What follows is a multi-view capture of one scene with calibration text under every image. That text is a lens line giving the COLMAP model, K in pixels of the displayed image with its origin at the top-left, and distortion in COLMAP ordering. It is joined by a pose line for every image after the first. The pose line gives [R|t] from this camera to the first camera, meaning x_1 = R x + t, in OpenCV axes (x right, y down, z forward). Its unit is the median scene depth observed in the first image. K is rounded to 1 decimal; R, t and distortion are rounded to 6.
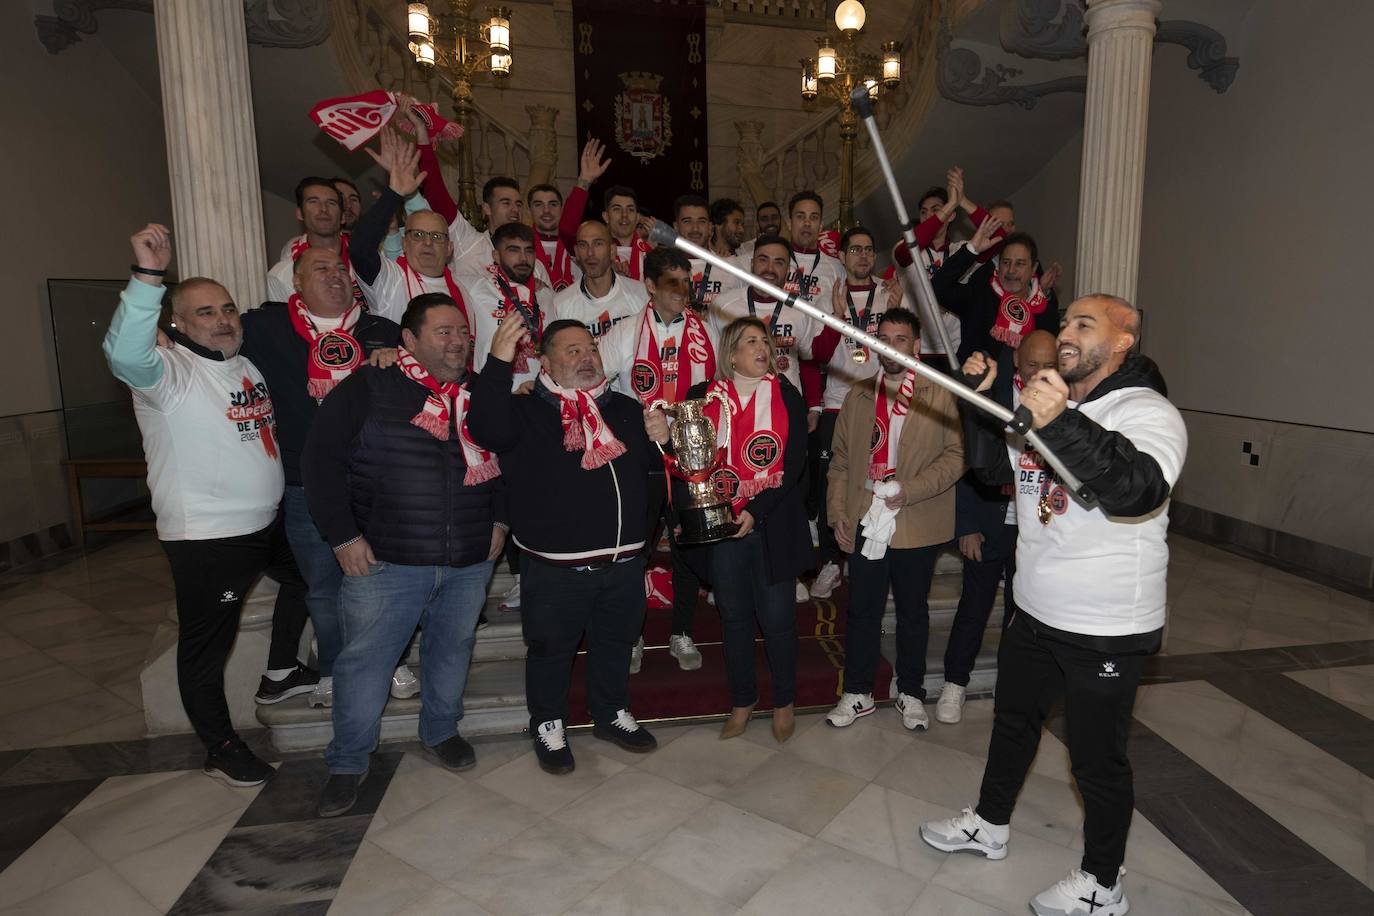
lens RADIAL K [[796.7, 0, 780.6], [0, 796.7, 457.9], [0, 0, 1]] dist [0.001652, -0.000545]
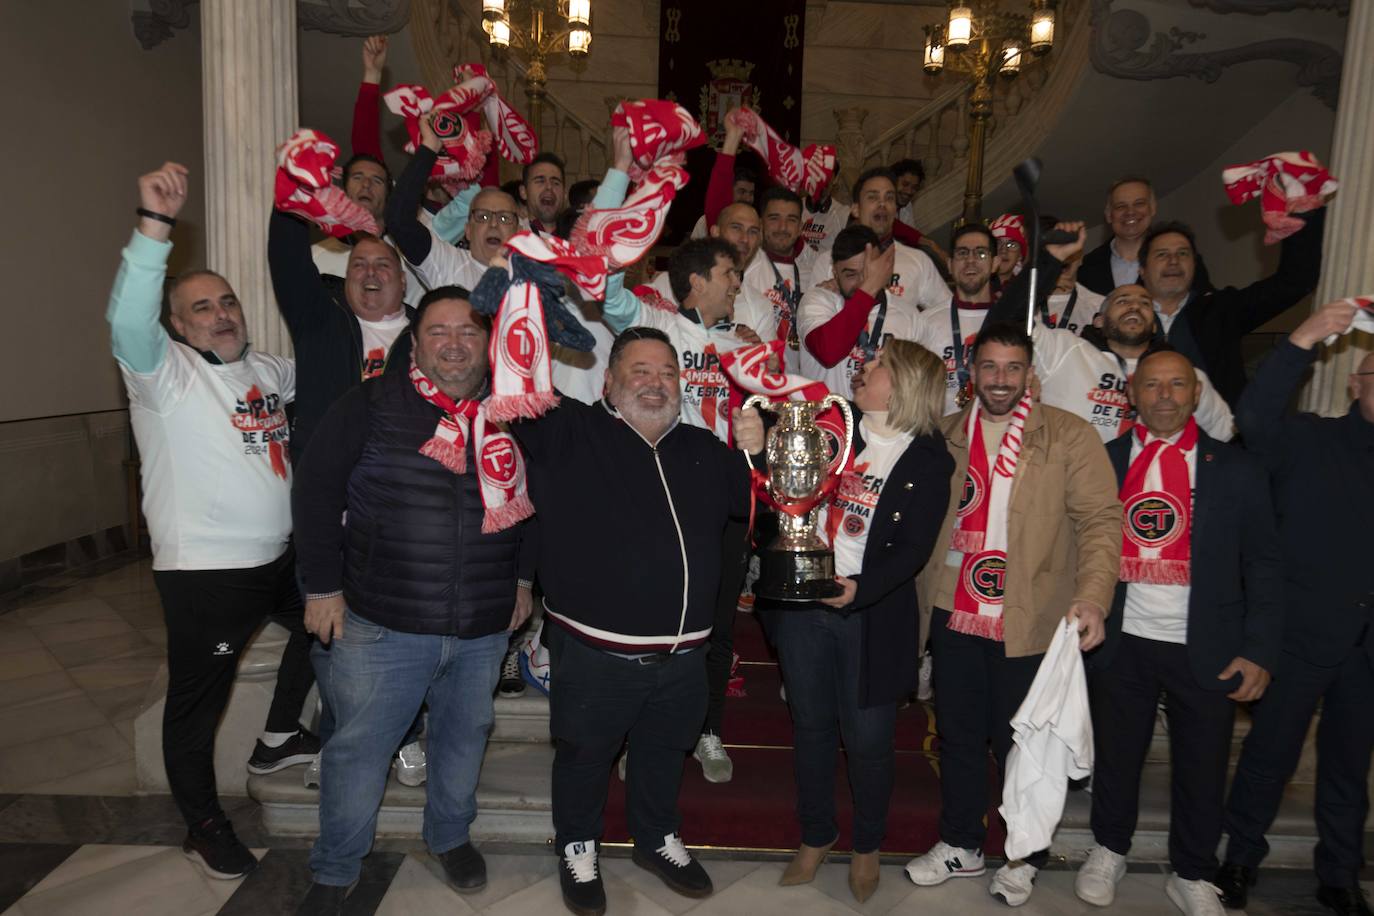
lens RADIAL K [[858.4, 0, 687.0], [0, 858.4, 458.0], [0, 0, 1]] dist [0.000642, 0.000717]
pose [[0.979936, 0.053150, -0.192093, -0.042995], [-0.058733, 0.997997, -0.023484, -0.028390], [0.190460, 0.034295, 0.981096, 0.174739]]
